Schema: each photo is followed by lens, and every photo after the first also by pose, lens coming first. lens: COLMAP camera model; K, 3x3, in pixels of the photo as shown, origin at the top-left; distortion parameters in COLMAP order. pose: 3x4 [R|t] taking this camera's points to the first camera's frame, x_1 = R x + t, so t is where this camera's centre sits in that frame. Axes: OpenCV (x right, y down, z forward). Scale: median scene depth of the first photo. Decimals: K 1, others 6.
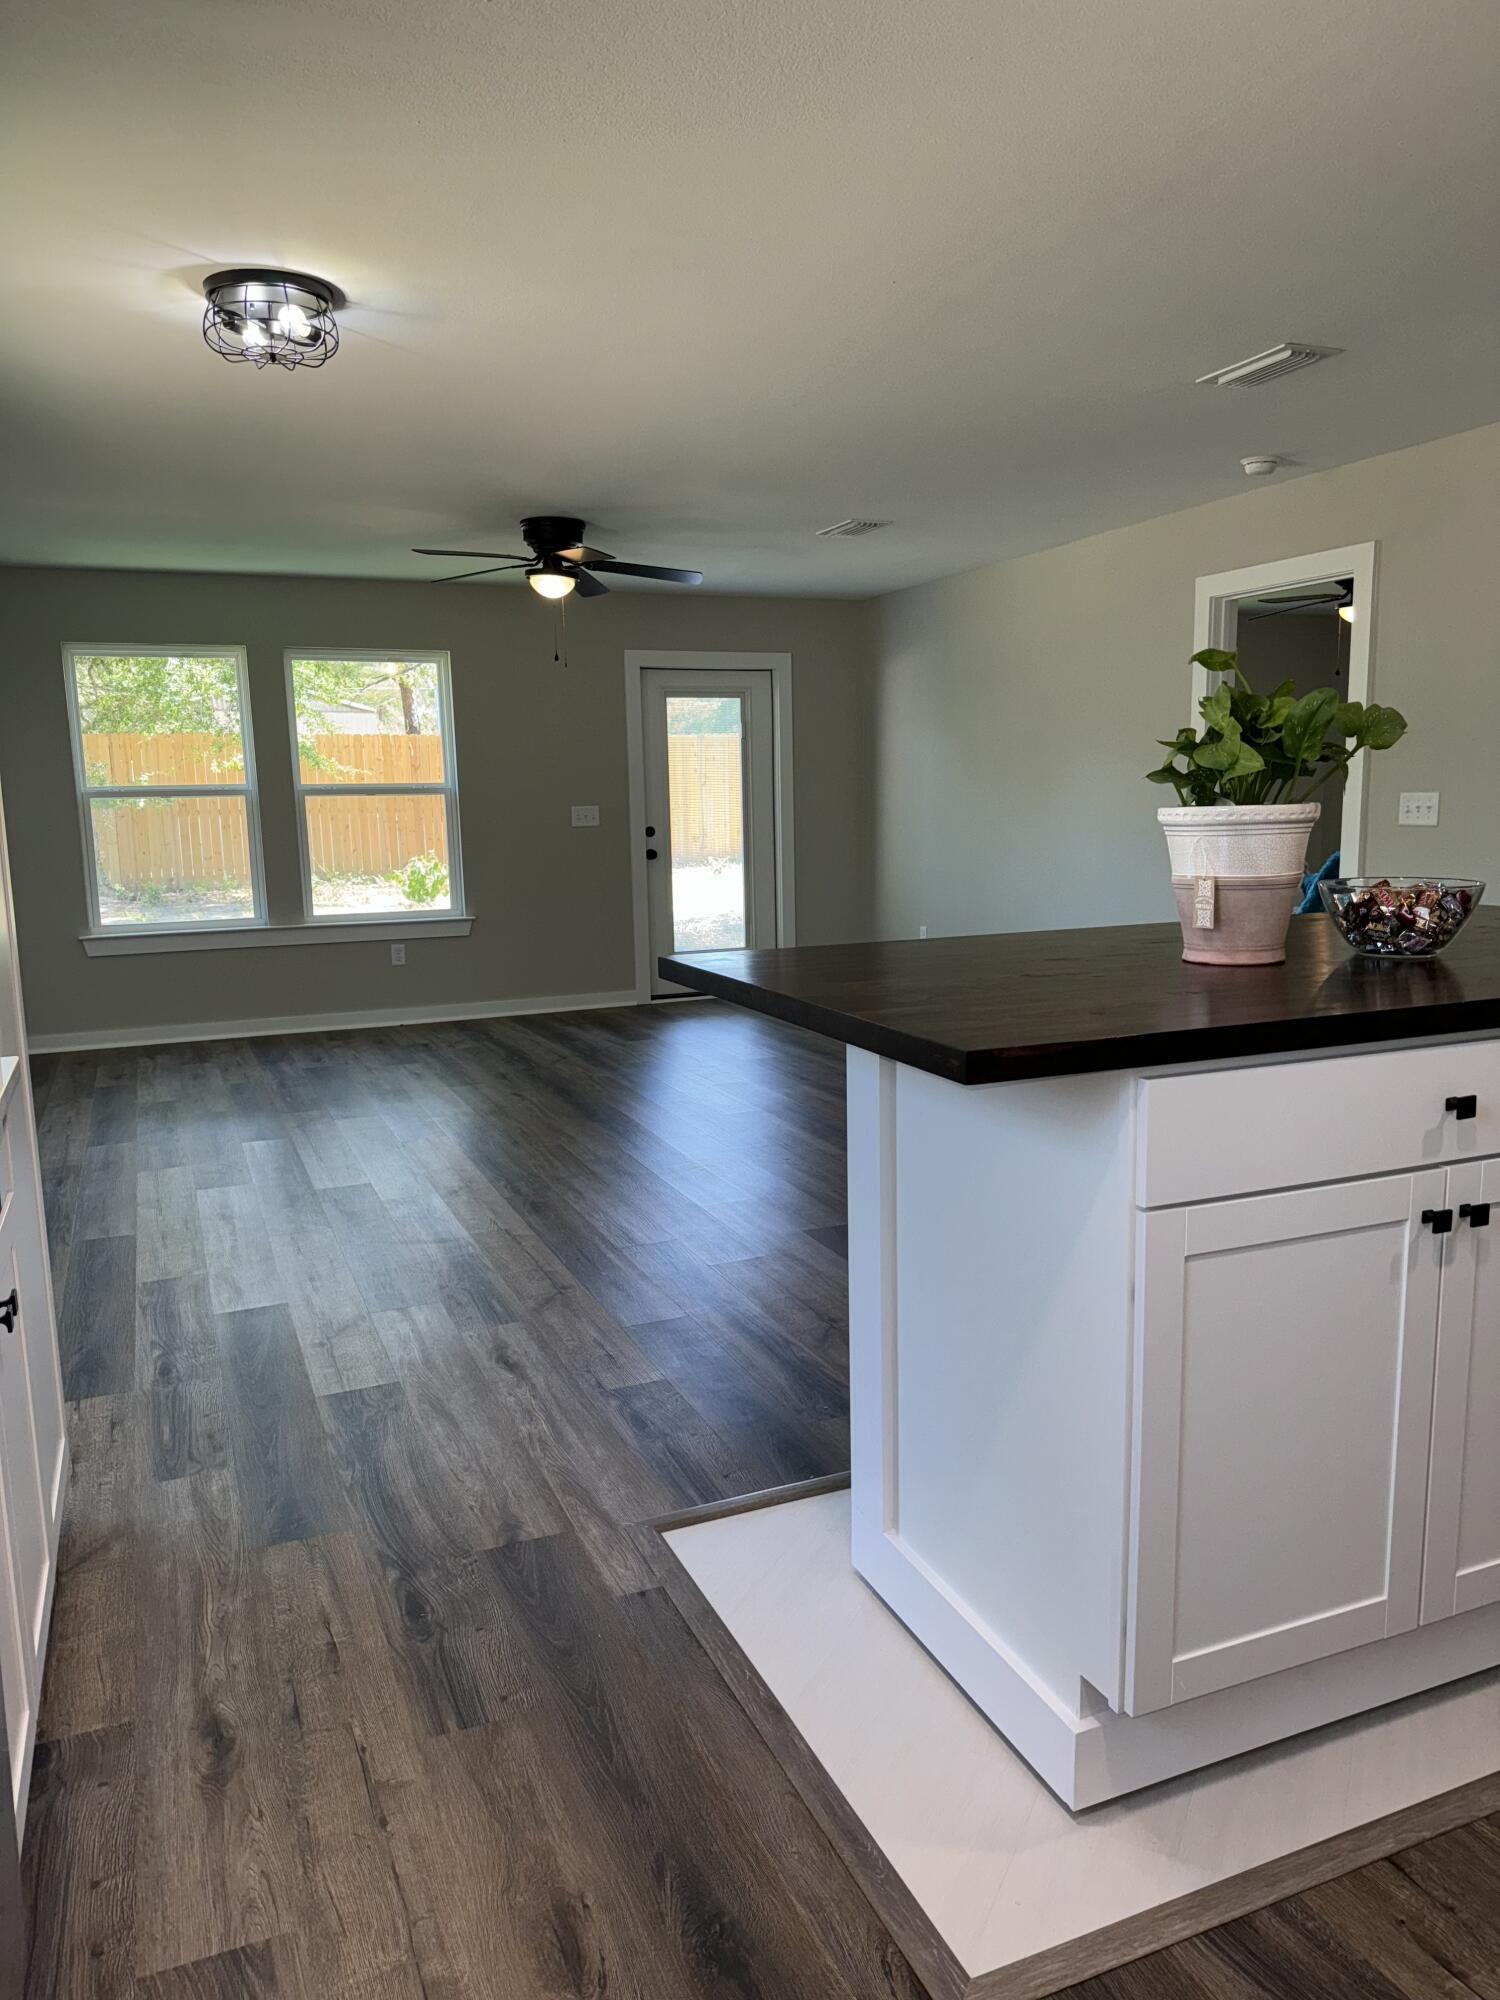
lens RADIAL K [[1395.0, 0, 741.3], [0, 1395.0, 998.9], [0, 0, 1]] dist [0.128943, -0.227802]
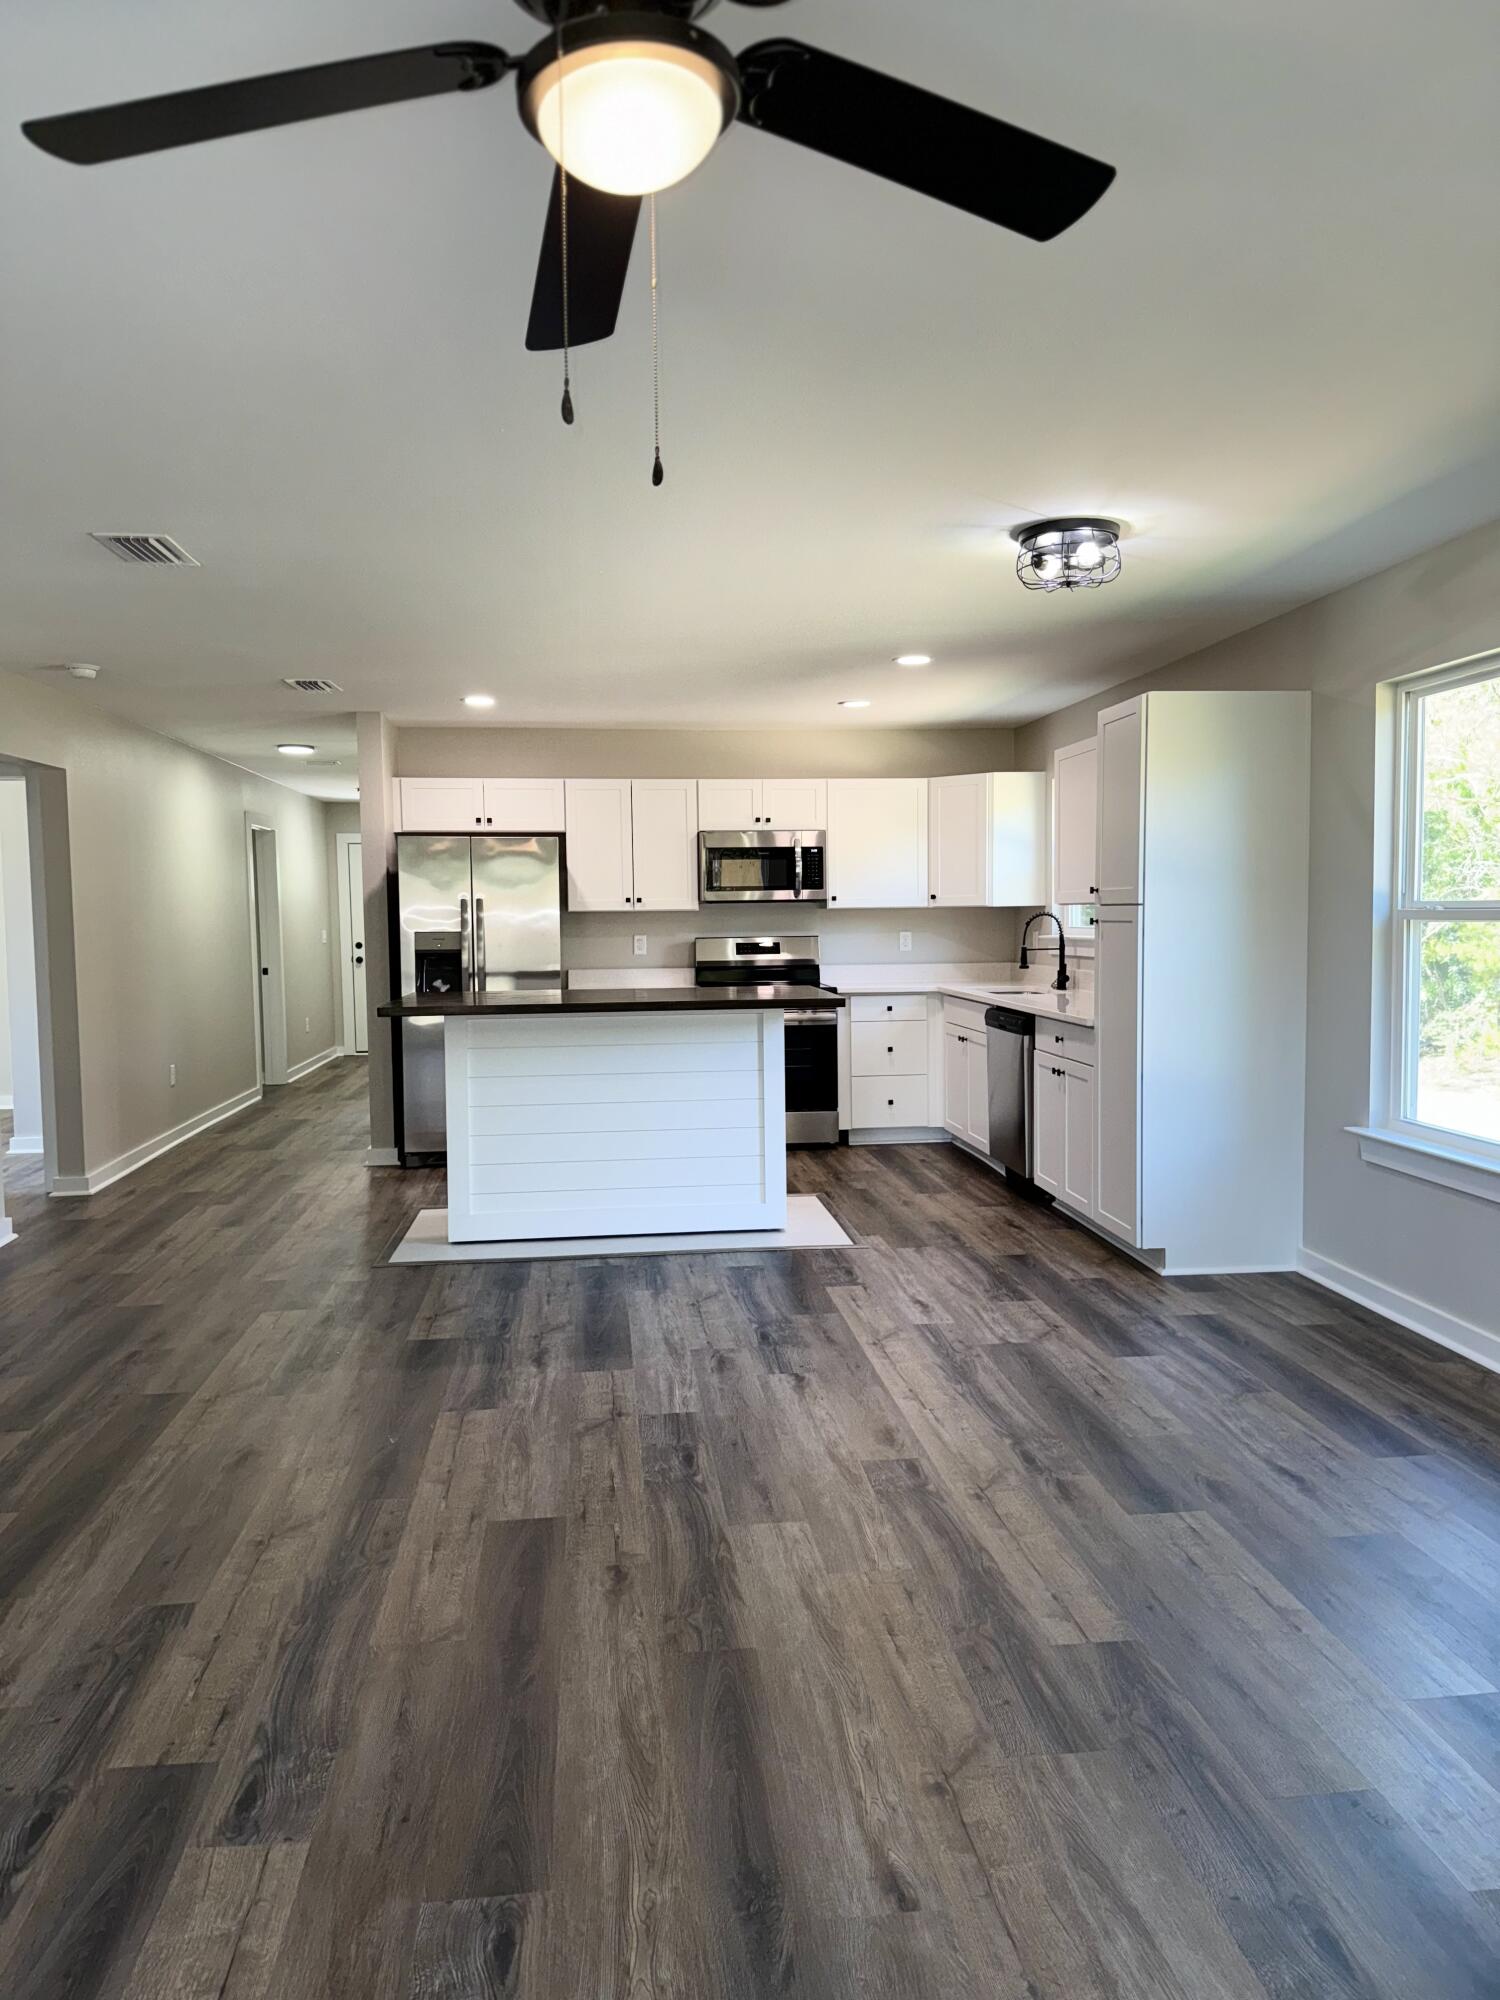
lens RADIAL K [[1395.0, 0, 741.3], [0, 1395.0, 998.9], [0, 0, 1]] dist [0.128943, -0.227802]
pose [[-0.957965, 0.014091, 0.286540, -0.385177], [0.074077, 0.977072, 0.199605, -0.346892], [-0.277158, 0.212440, -0.937045, 2.211186]]
